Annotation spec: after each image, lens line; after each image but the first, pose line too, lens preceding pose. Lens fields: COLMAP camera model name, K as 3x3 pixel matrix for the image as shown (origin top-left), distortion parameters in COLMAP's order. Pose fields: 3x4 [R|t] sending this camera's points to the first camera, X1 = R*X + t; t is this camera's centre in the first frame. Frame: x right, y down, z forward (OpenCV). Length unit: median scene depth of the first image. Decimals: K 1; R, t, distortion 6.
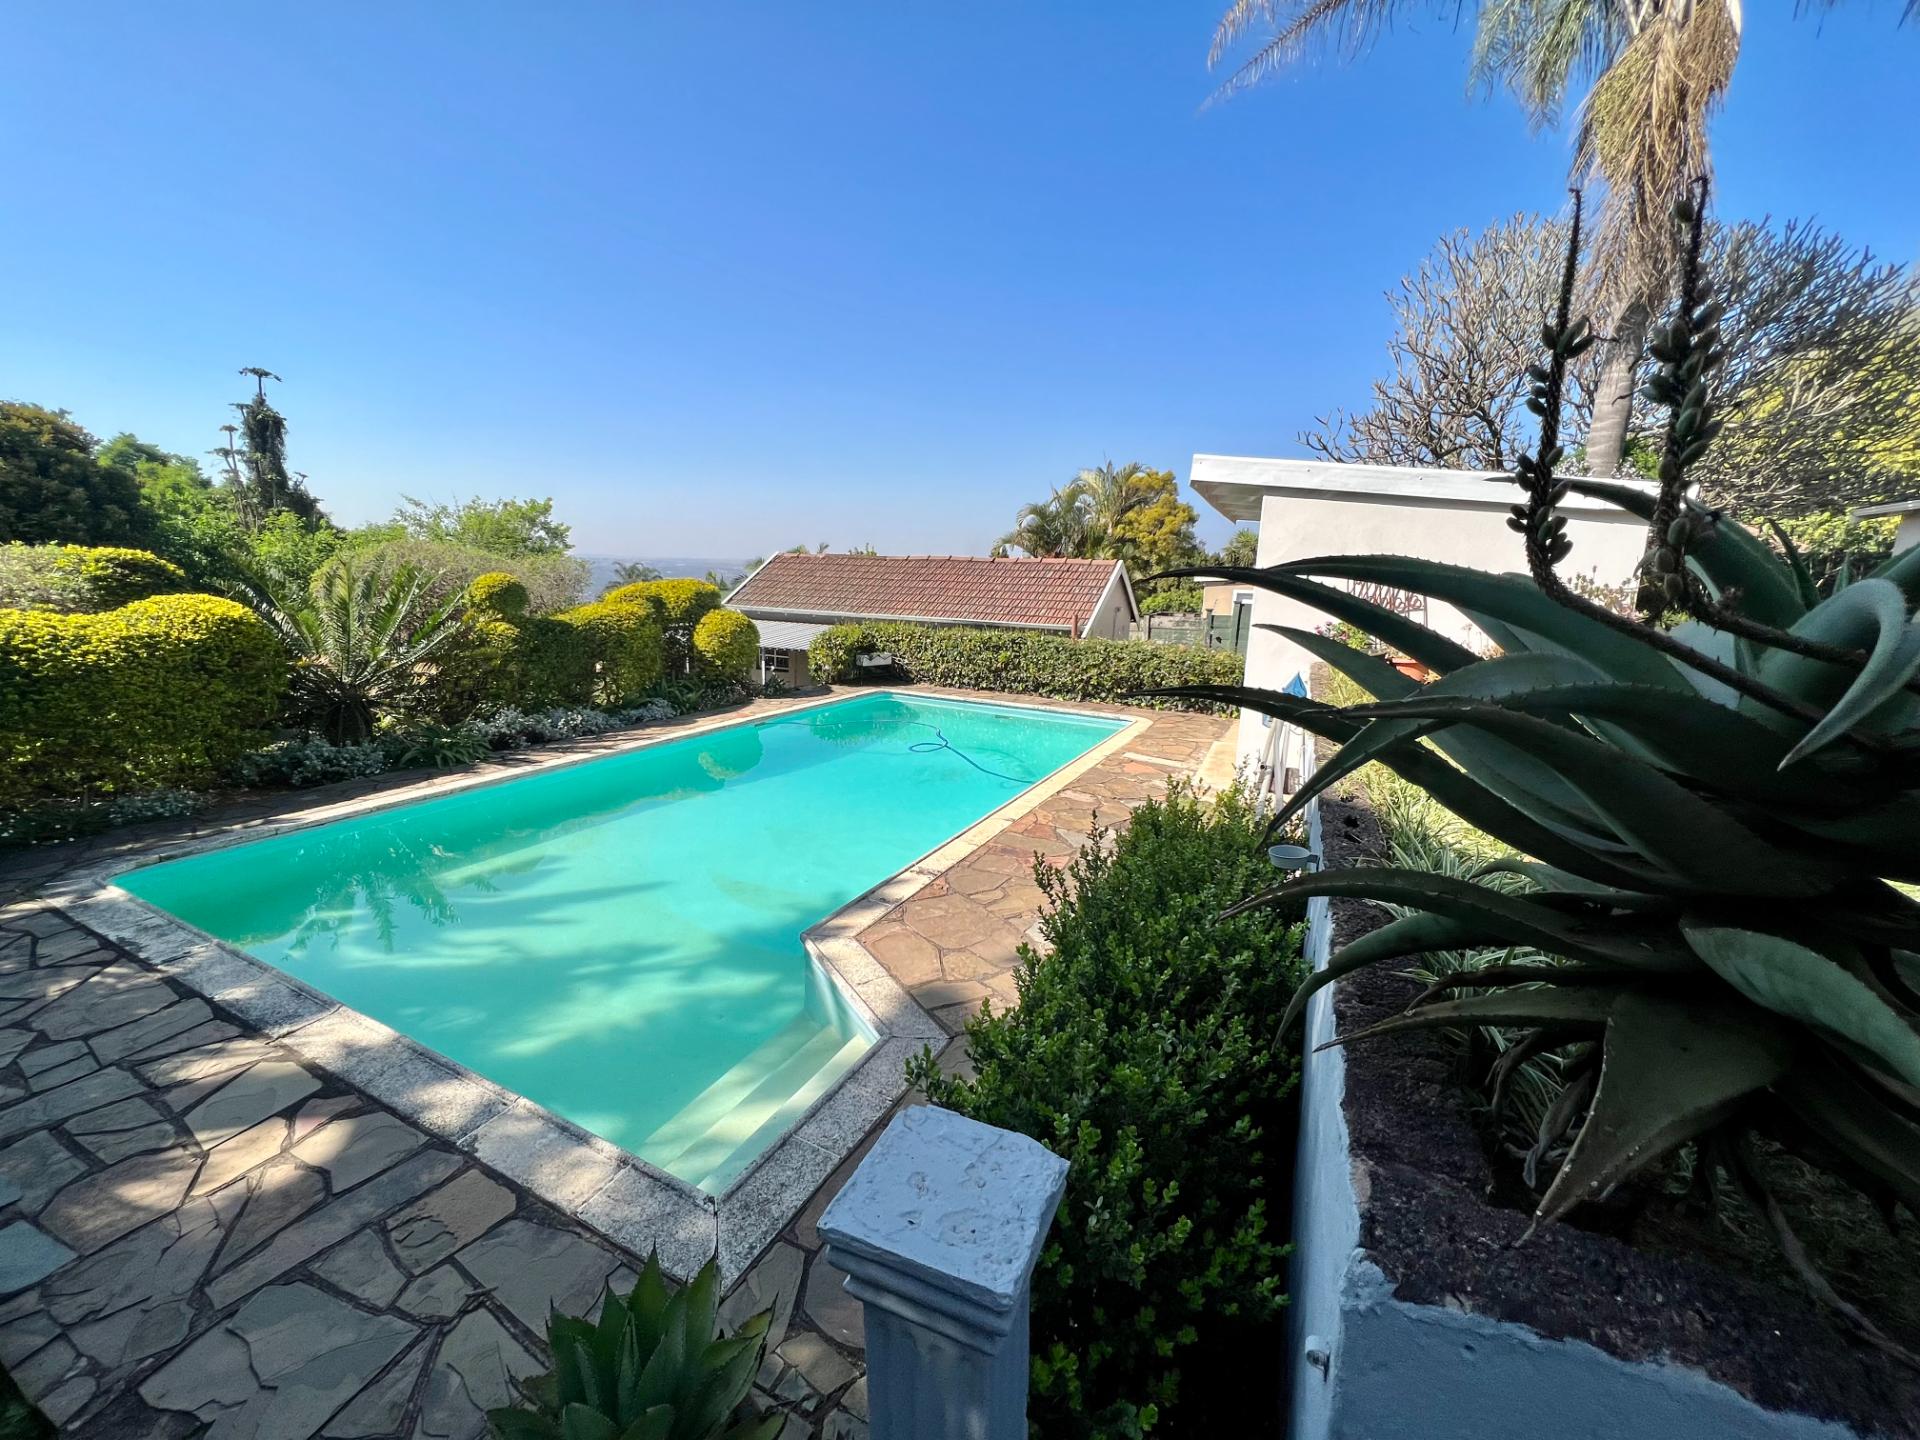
lens RADIAL K [[777.1, 0, 966.9], [0, 777.1, 728.1], [0, 0, 1]] dist [-0.002551, -0.000040]
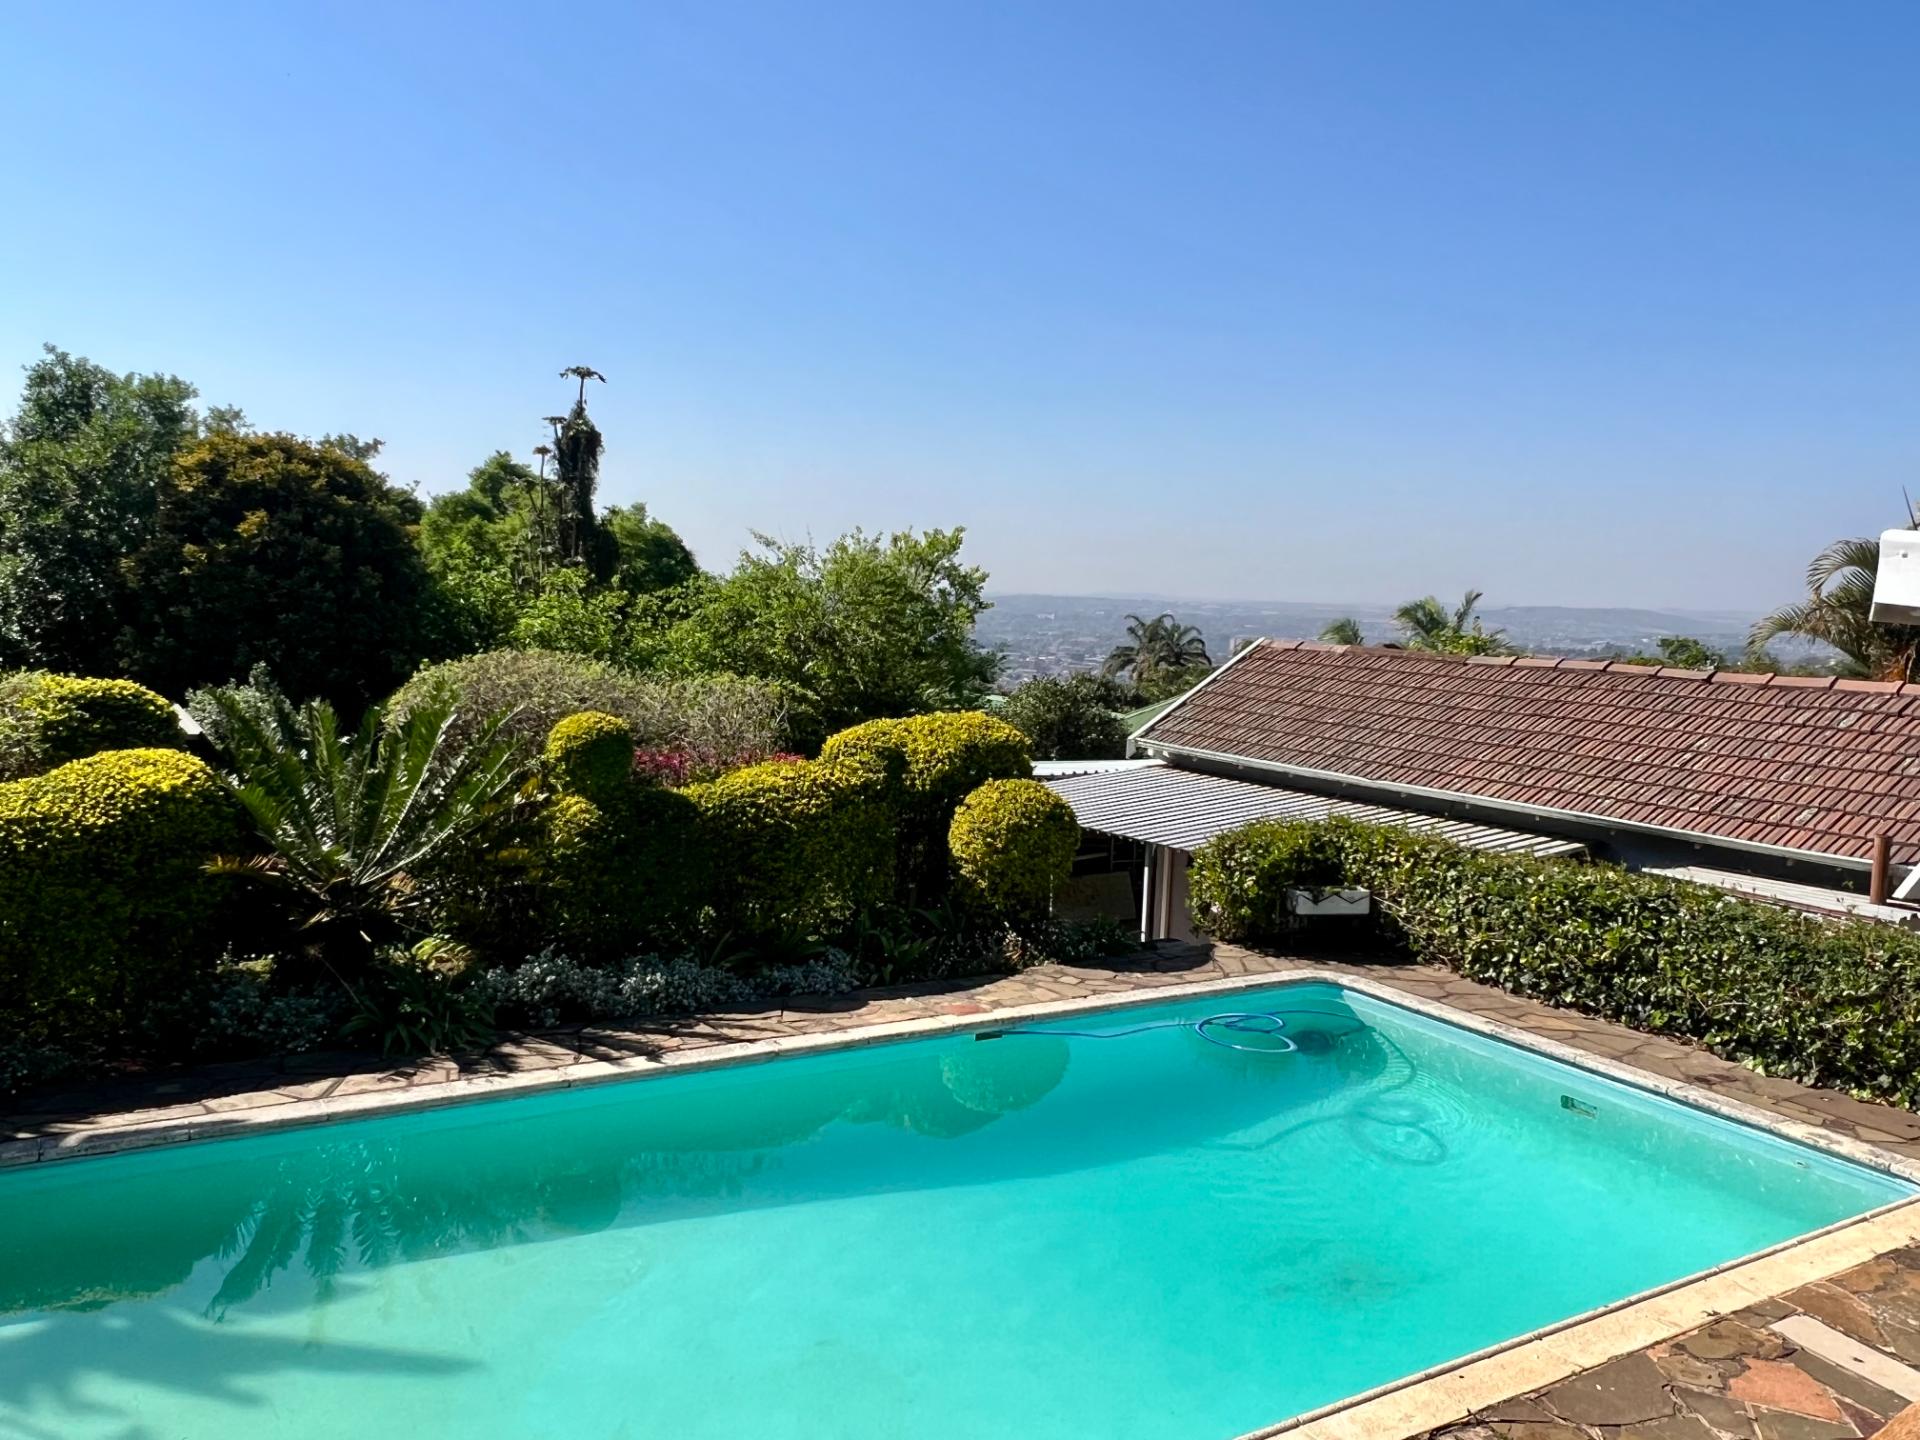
lens RADIAL K [[1463.3, 0, 955.4], [0, 1463.3, 720.2], [0, 0, 1]] dist [0.003235, -0.005528]
pose [[0.844366, 0.054728, -0.532964, 0.156427], [-0.124794, 0.987498, -0.096306, -0.086100], [0.521030, 0.147828, 0.840640, 0.147162]]
